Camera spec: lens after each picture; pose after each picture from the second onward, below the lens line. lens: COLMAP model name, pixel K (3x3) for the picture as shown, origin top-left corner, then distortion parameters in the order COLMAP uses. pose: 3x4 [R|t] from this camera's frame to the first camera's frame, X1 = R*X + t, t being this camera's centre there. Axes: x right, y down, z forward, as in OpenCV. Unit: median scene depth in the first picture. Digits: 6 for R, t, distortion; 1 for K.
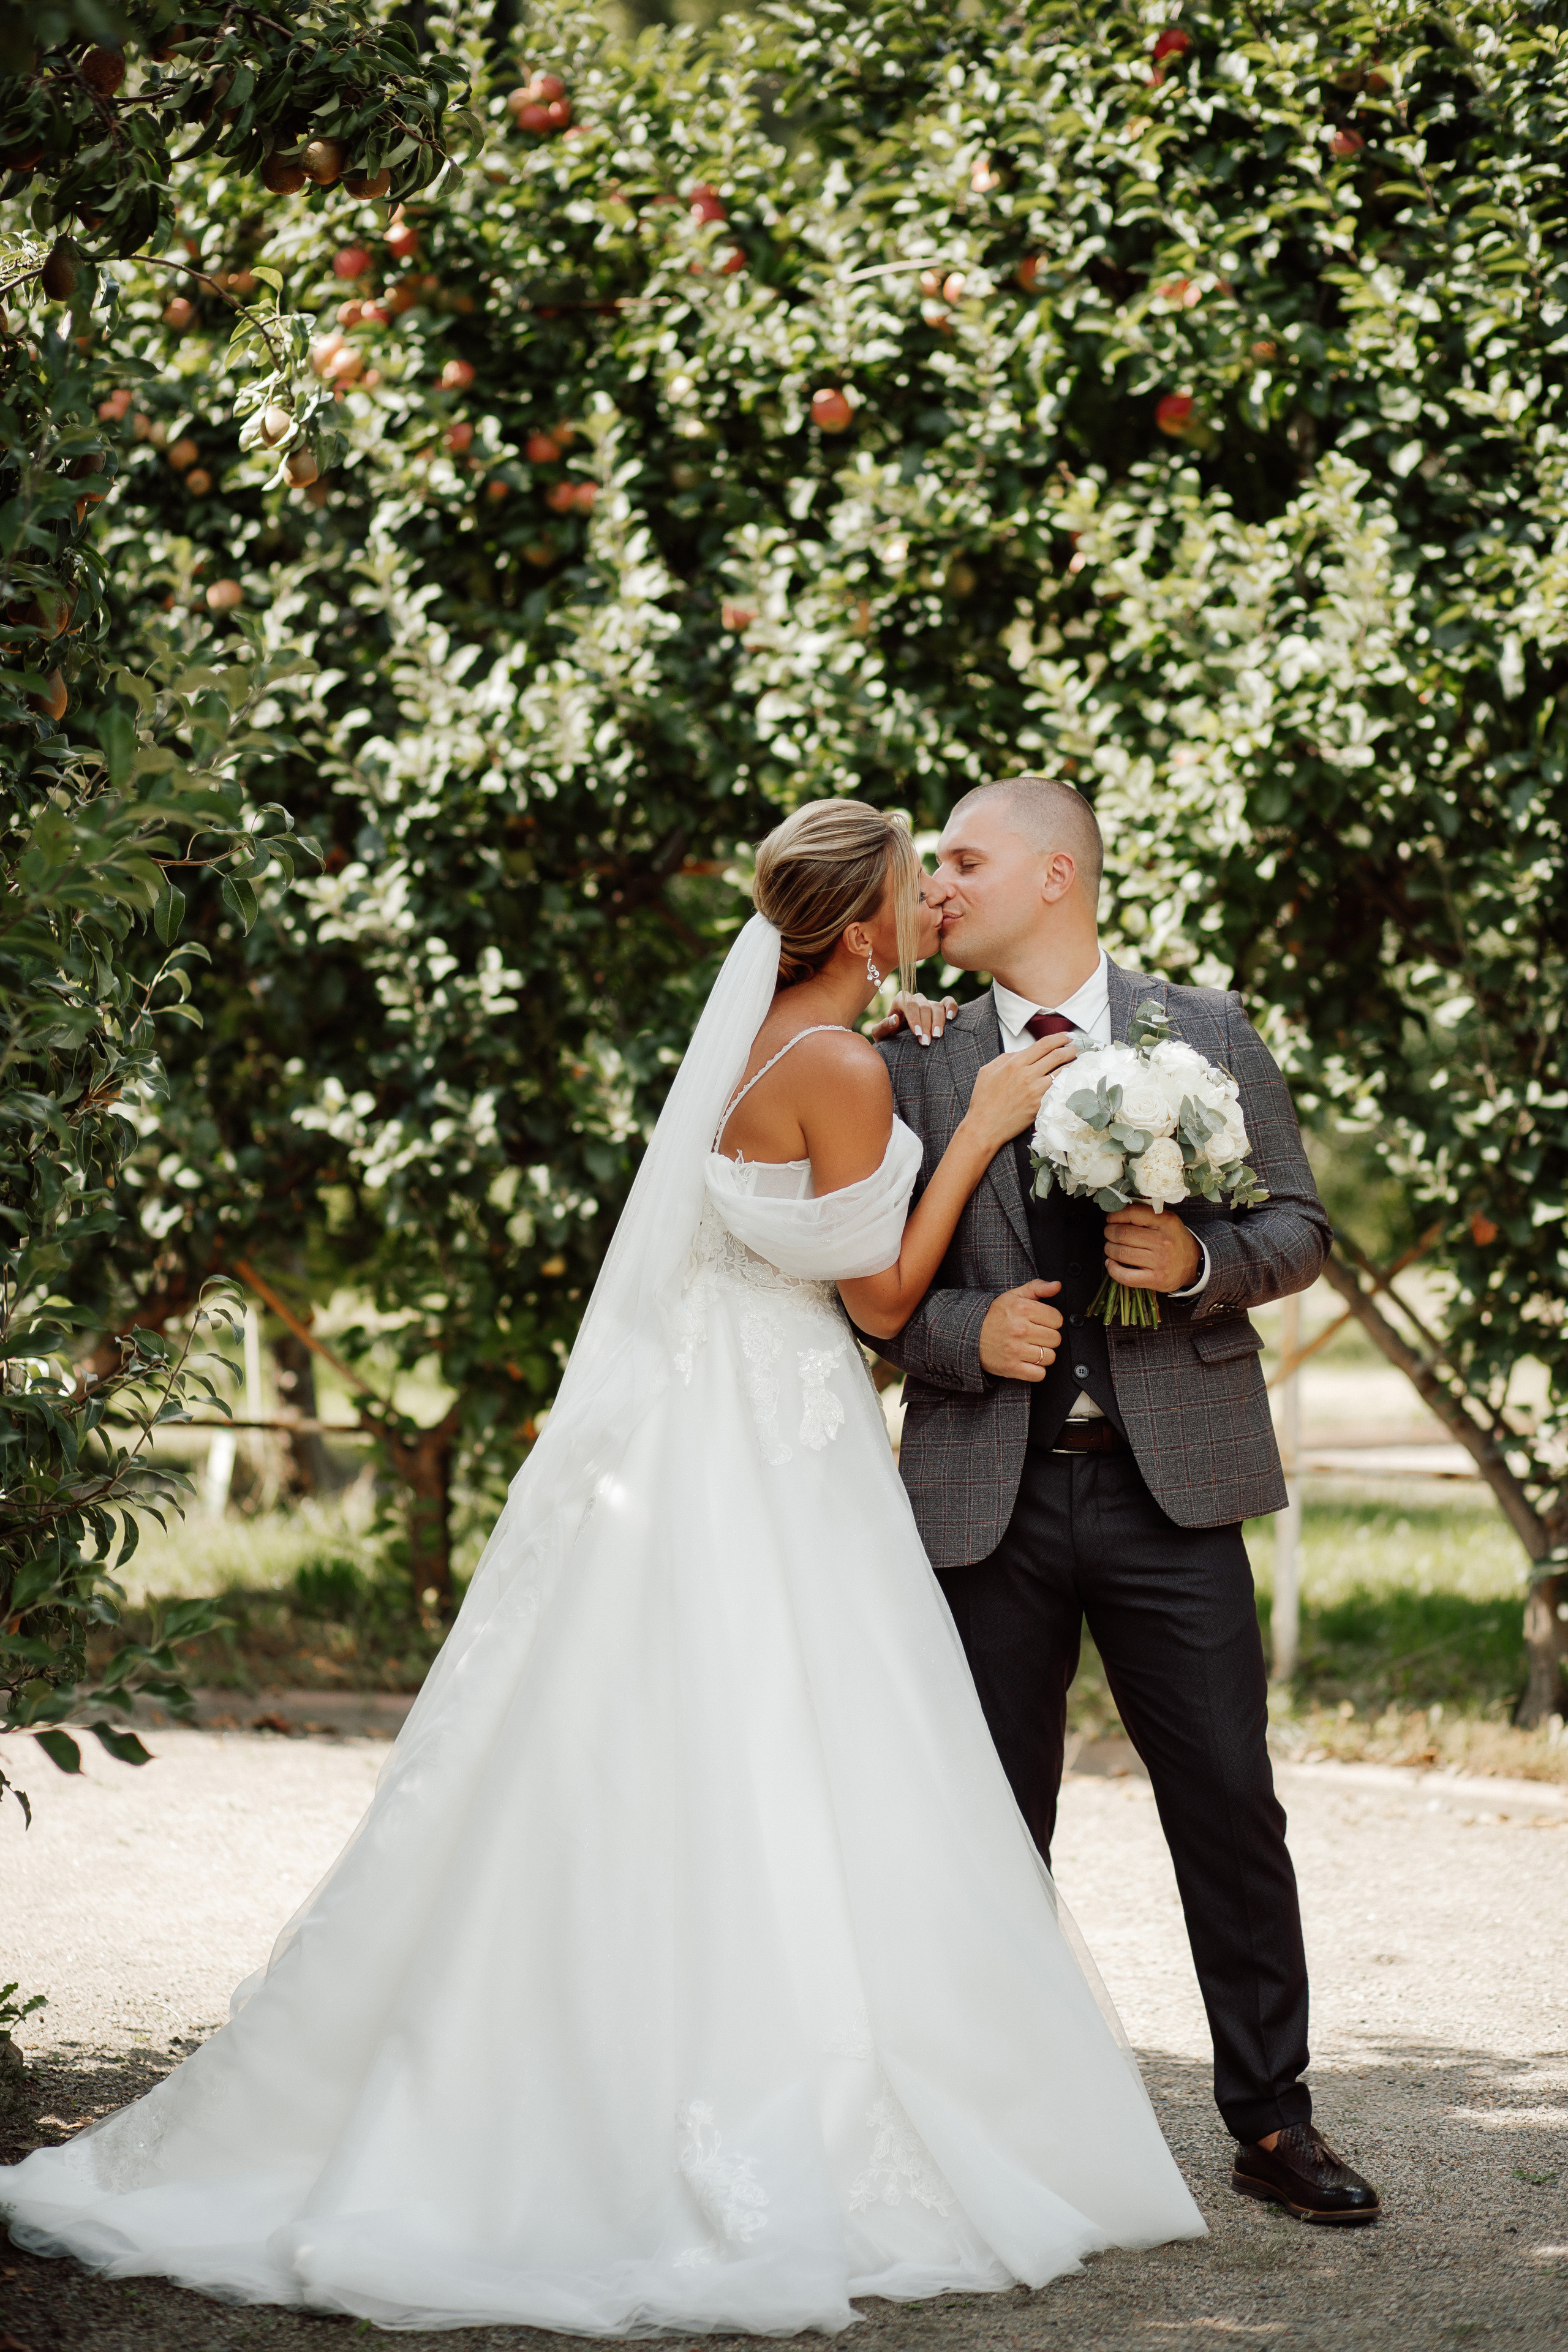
lens RADIAL K [[5598.3, 0, 782.1], [0, 5598.3, 1291.5], [0, 0, 1]] dist [-0.059645, -1.231196]
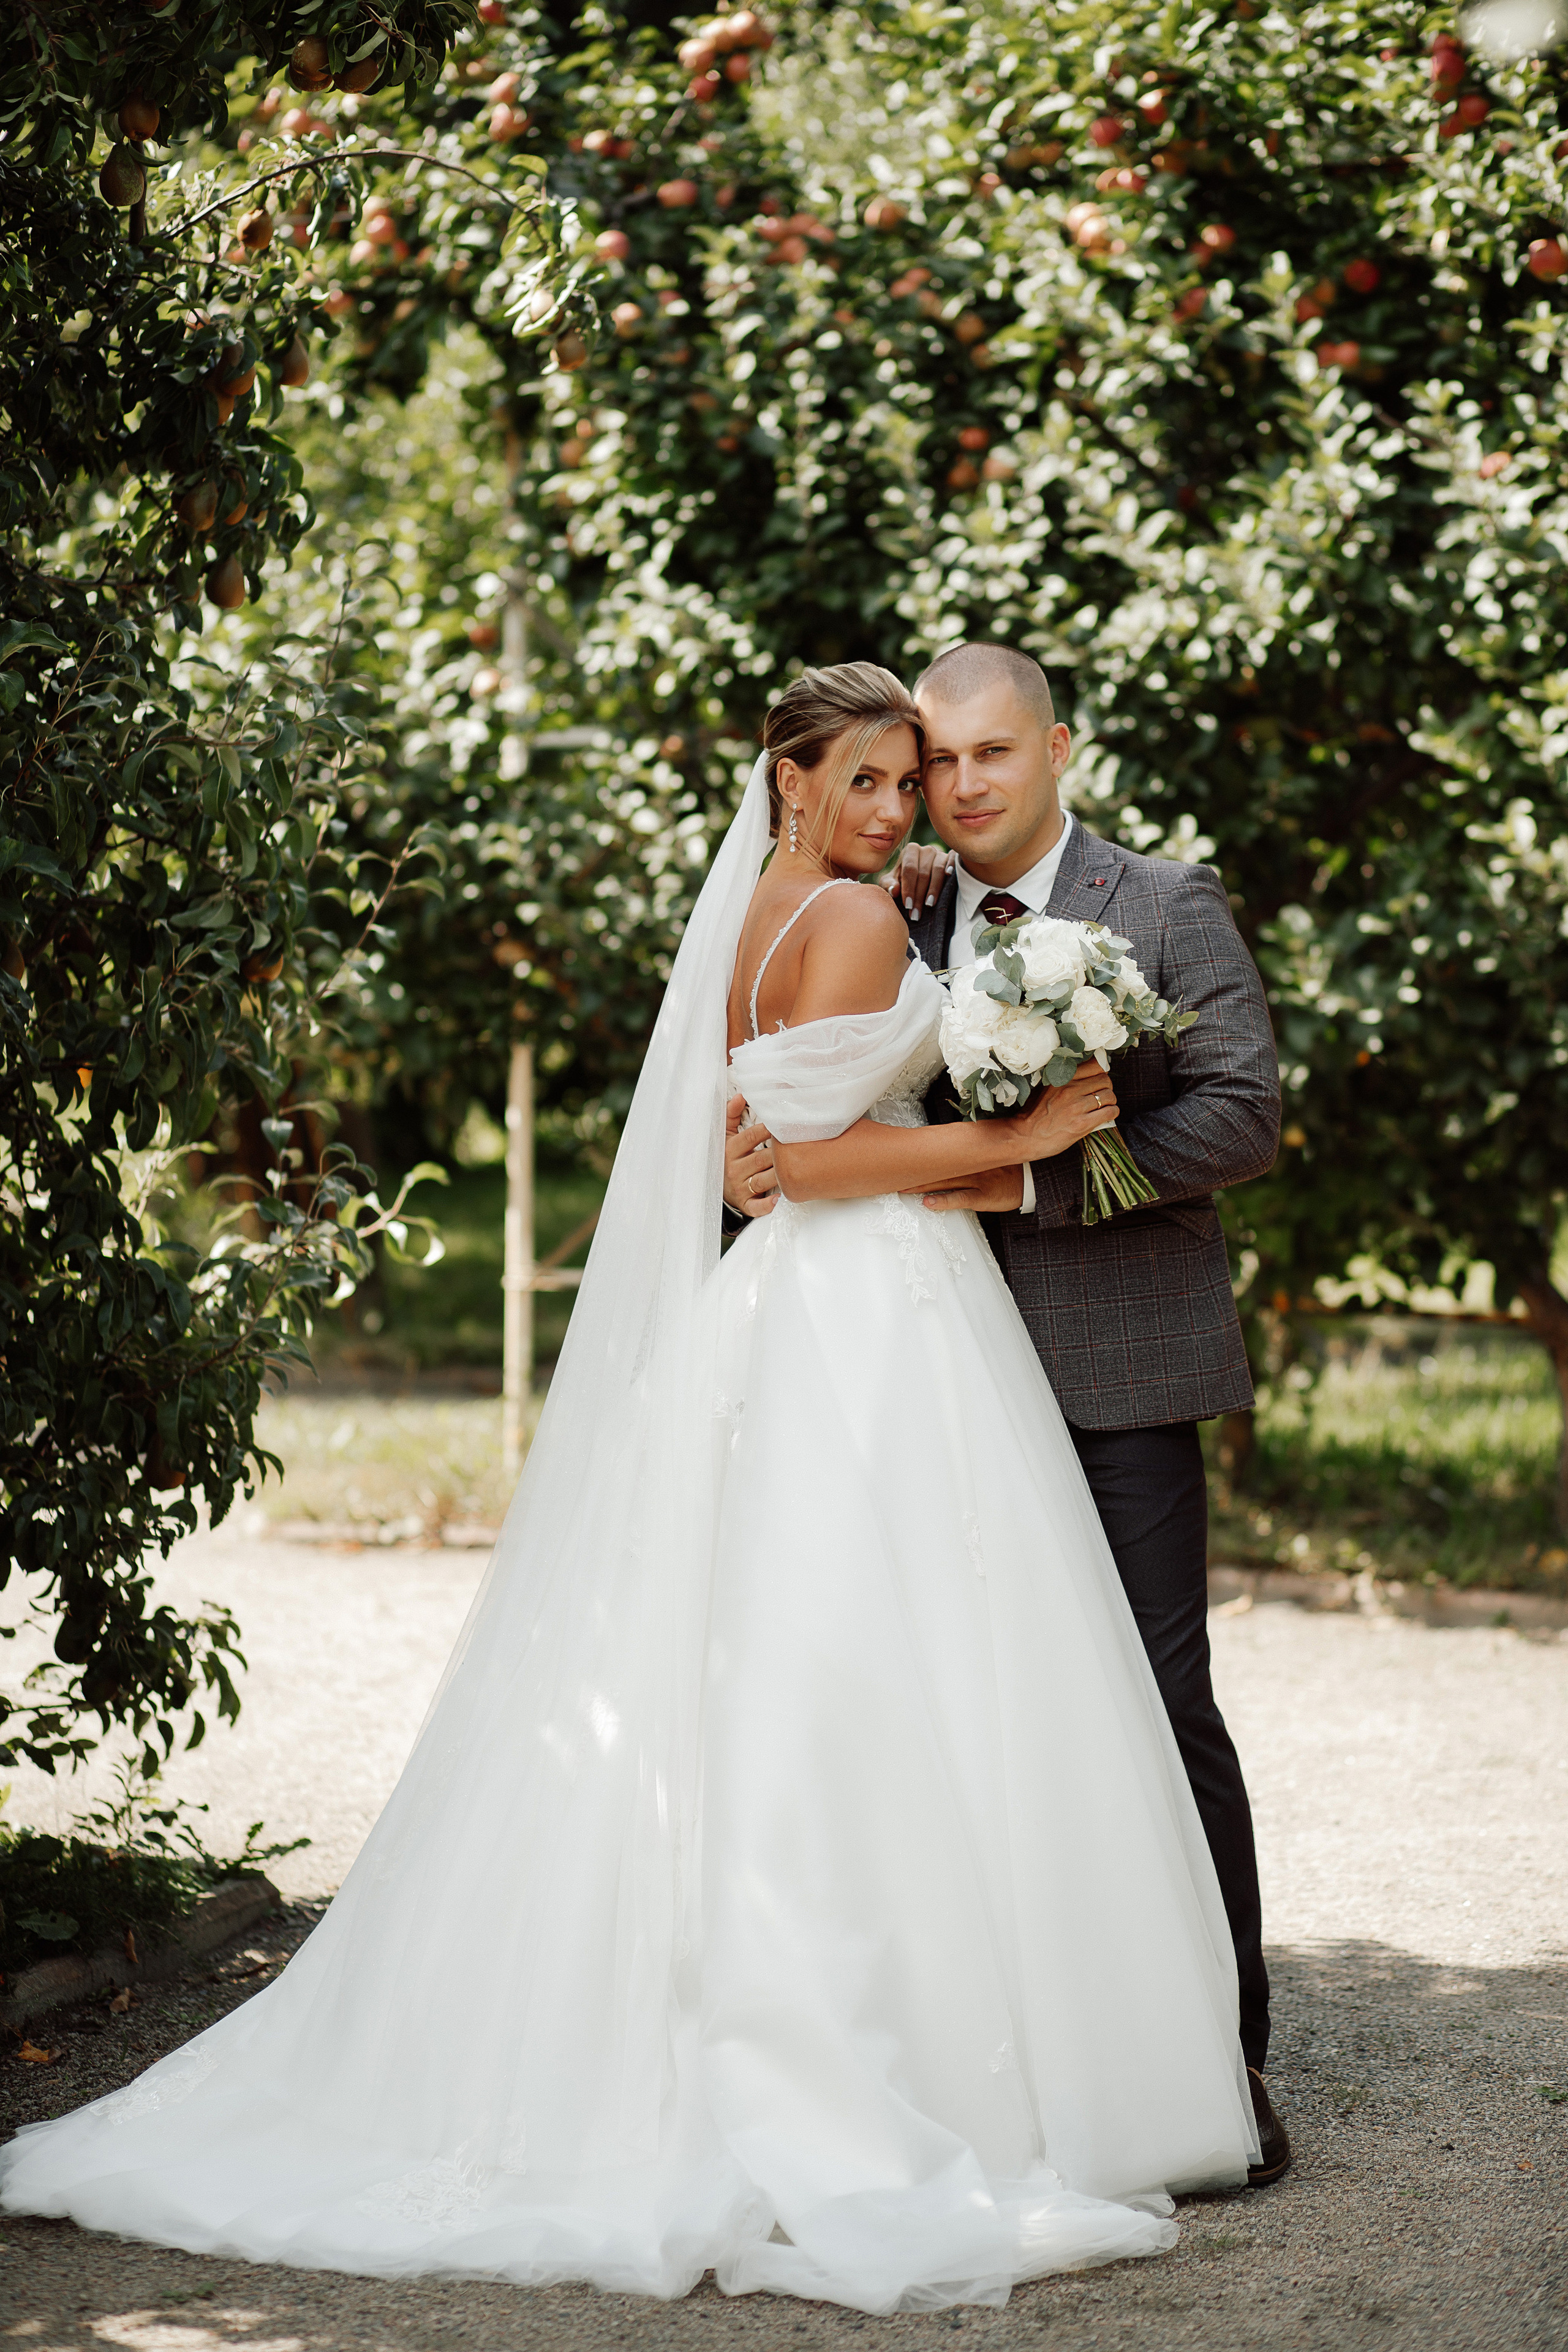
lens RADIAL K [[5614.5, 0, 764.0], [0, 5614.5, 1210.7], [0, 0, 1]] dist [0.036666, -2.216737]
pose [[0.940630, 0.008561, -0.339325, 0.216169], [-0.005644, 0.999938, 0.009580, -0.000433], [0.339386, -0.007096, 0.940620, 0.035166]]
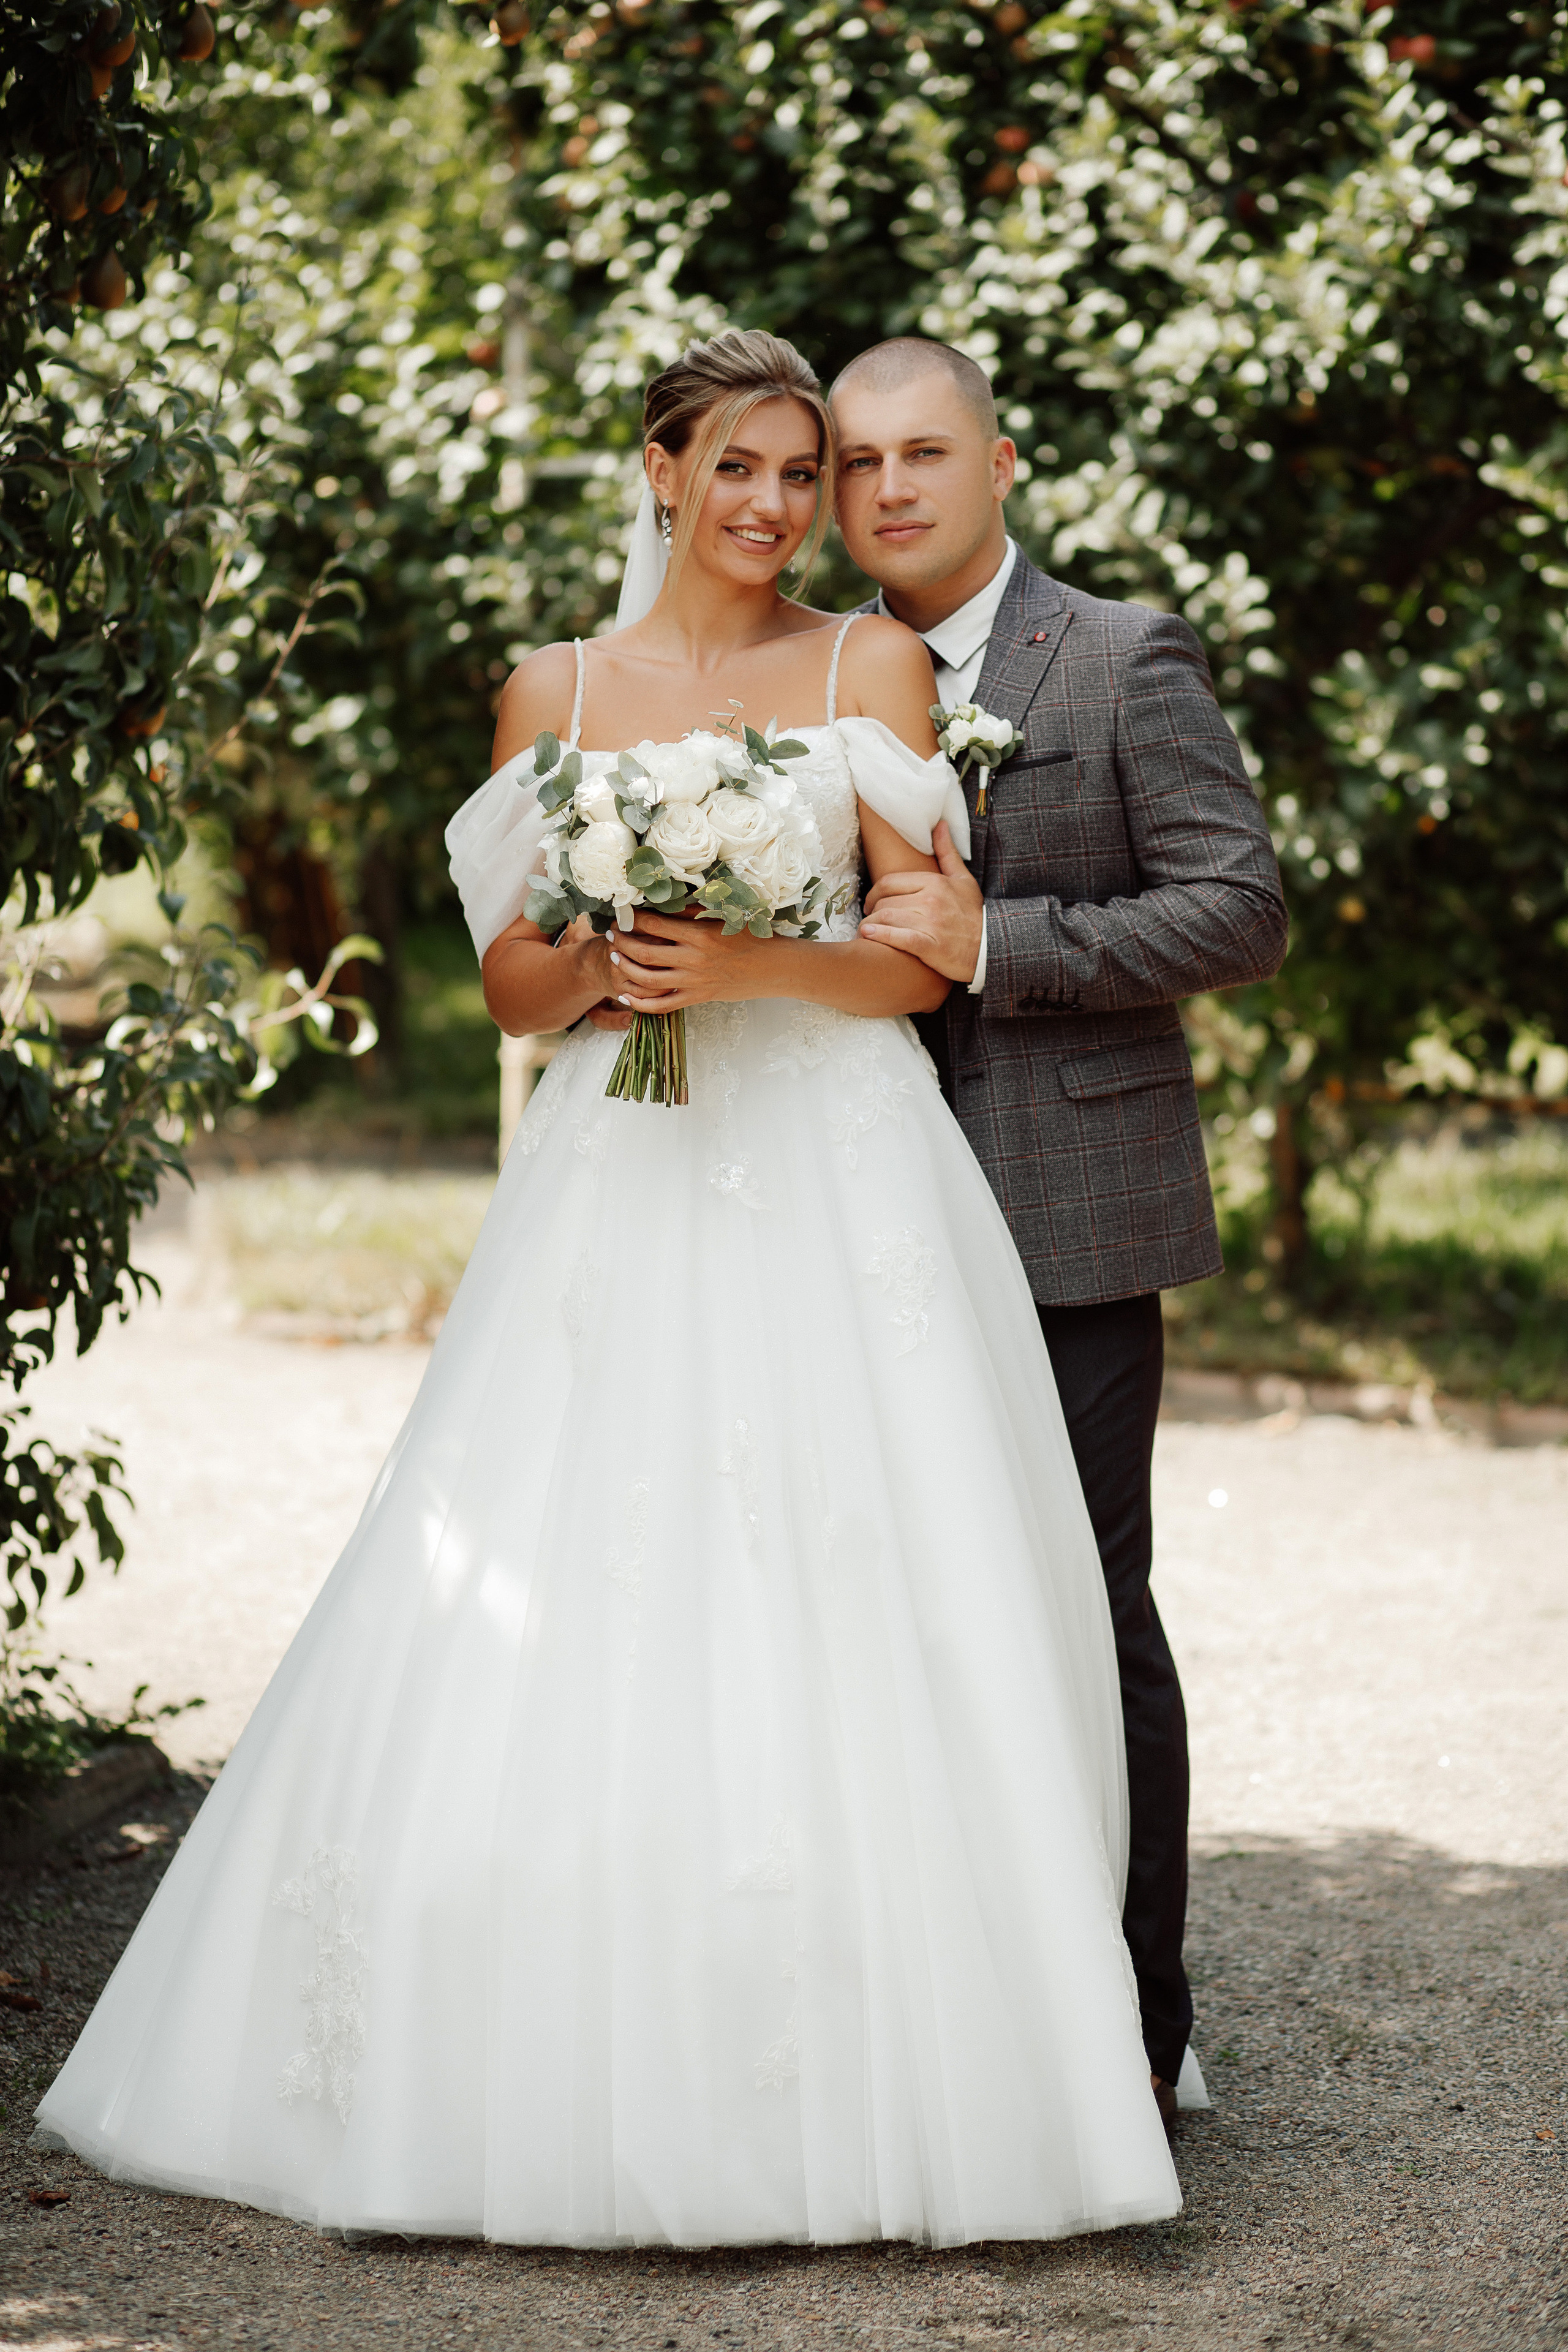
lens RADIAL K [[5641.0, 0, 784.0], [0, 5641.0, 1176.0], [0, 0, 1]] dist [0.073428, -2.274384]
pose [[0.934163, 0.032321, -0.355379, 0.206406], [-0.015659, 0.998643, 0.049663, -0.005589], [0.356502, -0.040828, 0.933402, 0.119626]]
